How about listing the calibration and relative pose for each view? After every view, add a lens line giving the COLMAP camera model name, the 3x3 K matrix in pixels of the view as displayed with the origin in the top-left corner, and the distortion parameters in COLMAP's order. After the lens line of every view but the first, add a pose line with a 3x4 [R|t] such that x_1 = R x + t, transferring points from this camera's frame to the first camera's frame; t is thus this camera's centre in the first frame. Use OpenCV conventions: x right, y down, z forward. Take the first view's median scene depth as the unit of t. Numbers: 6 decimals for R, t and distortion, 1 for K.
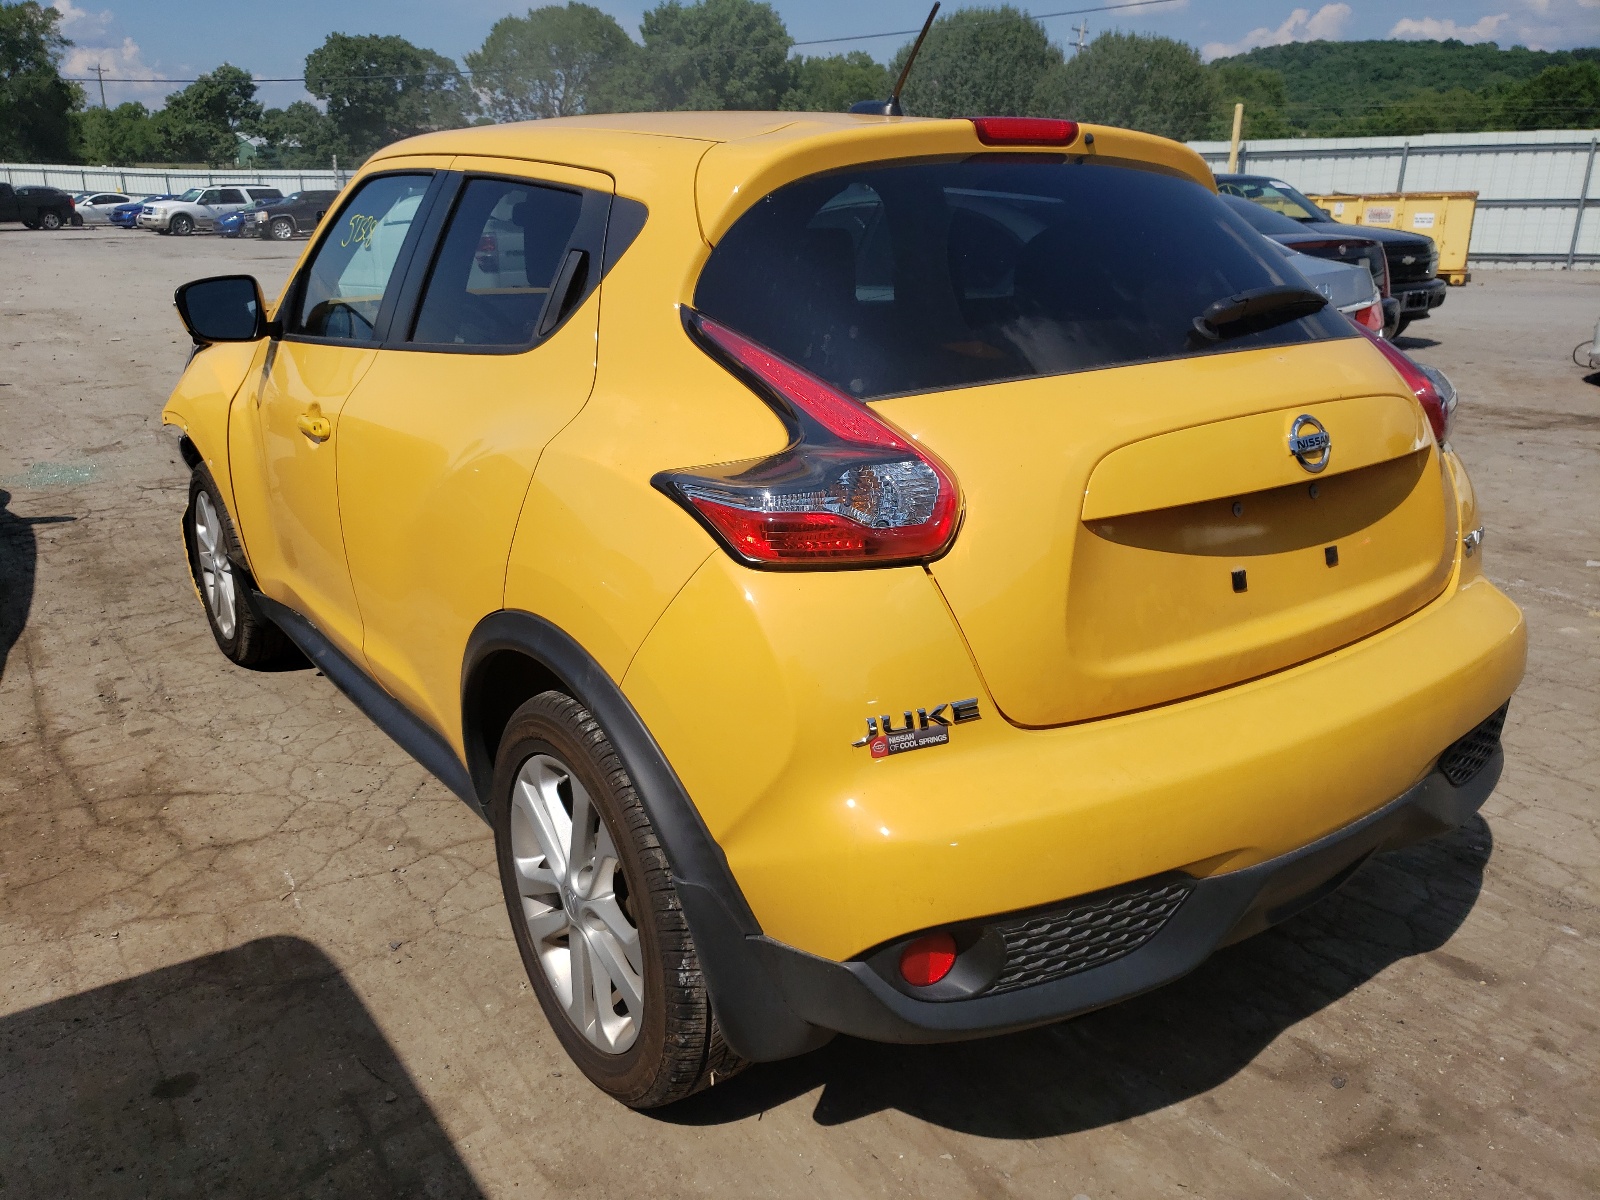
lens RADIAL K [[1341.6, 0, 800.0], [0, 1341.6, 600.0], [0, 0, 1]] dist [0.023189, -0.002378]
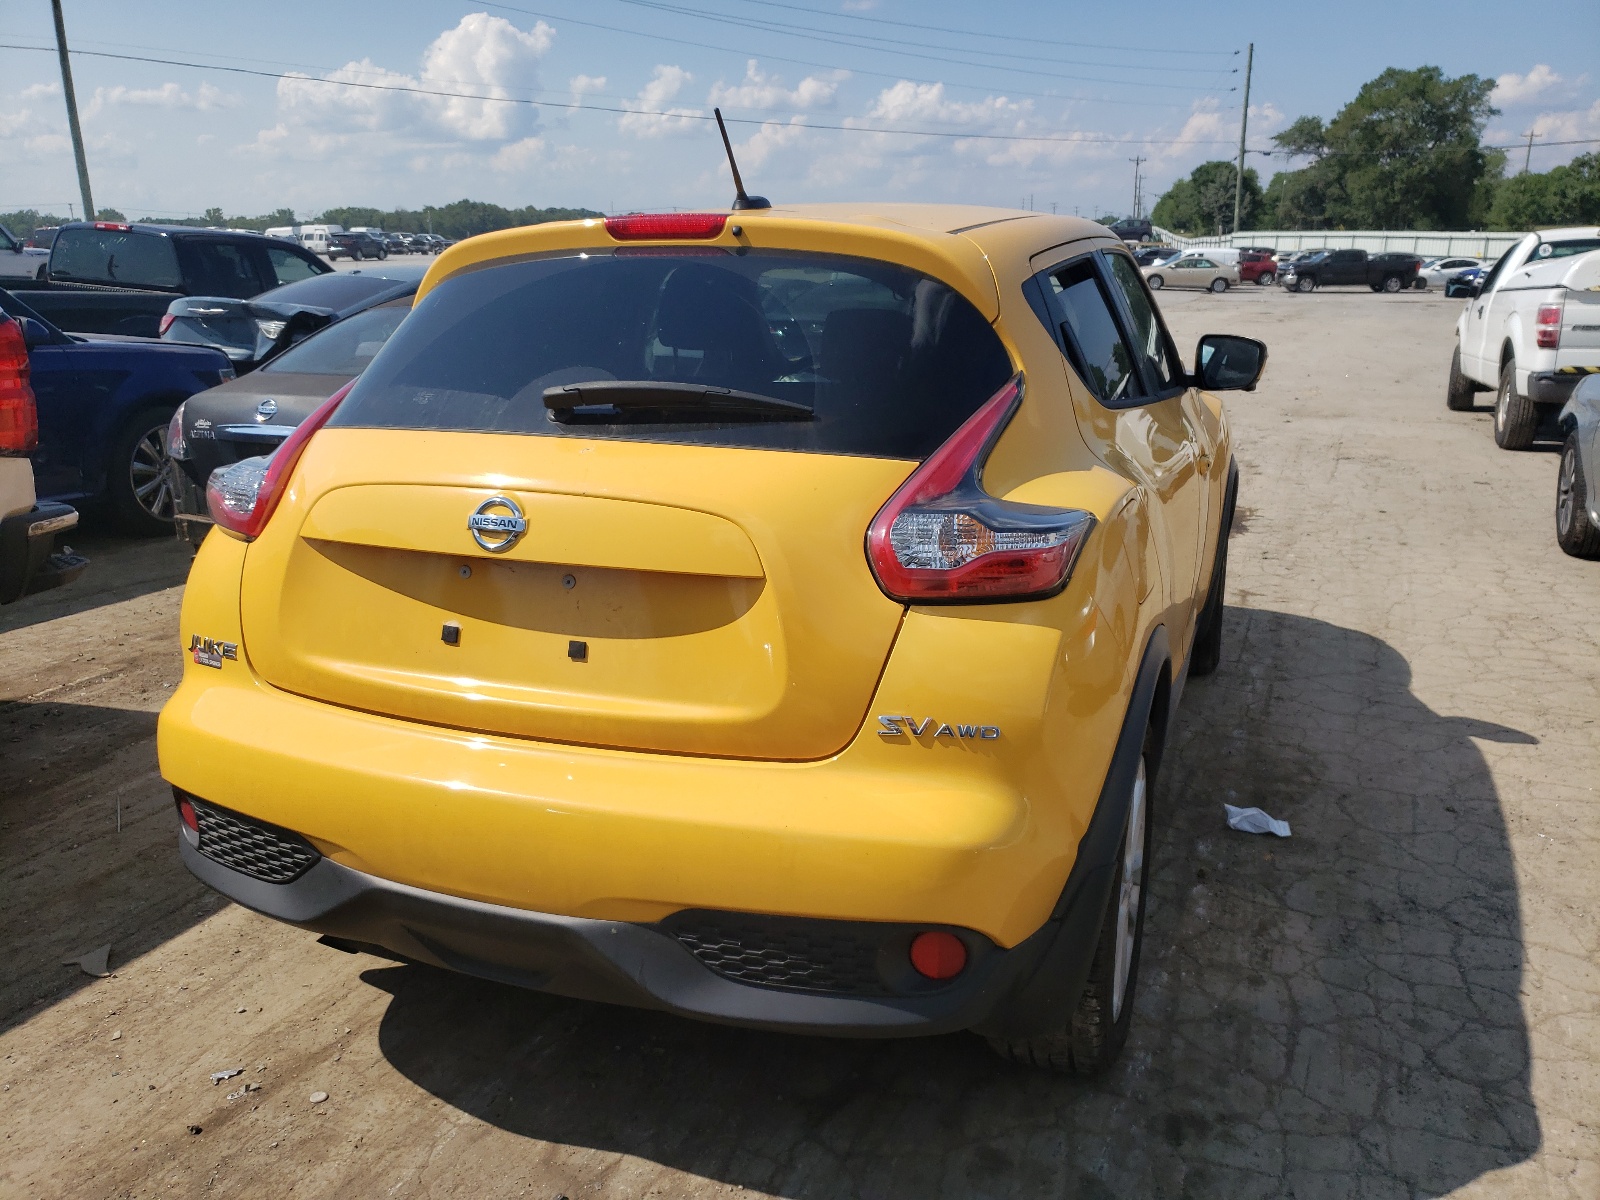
lens RADIAL K [[1321.7, 0, 740.8], [0, 1321.7, 591.9], [0, 0, 1]] dist [0.030400, -0.004905]
pose [[0.493548, 0.215135, -0.842691, 0.127830], [-0.252763, 0.962582, 0.097704, -0.020222], [0.832179, 0.164780, 0.529458, 0.058594]]
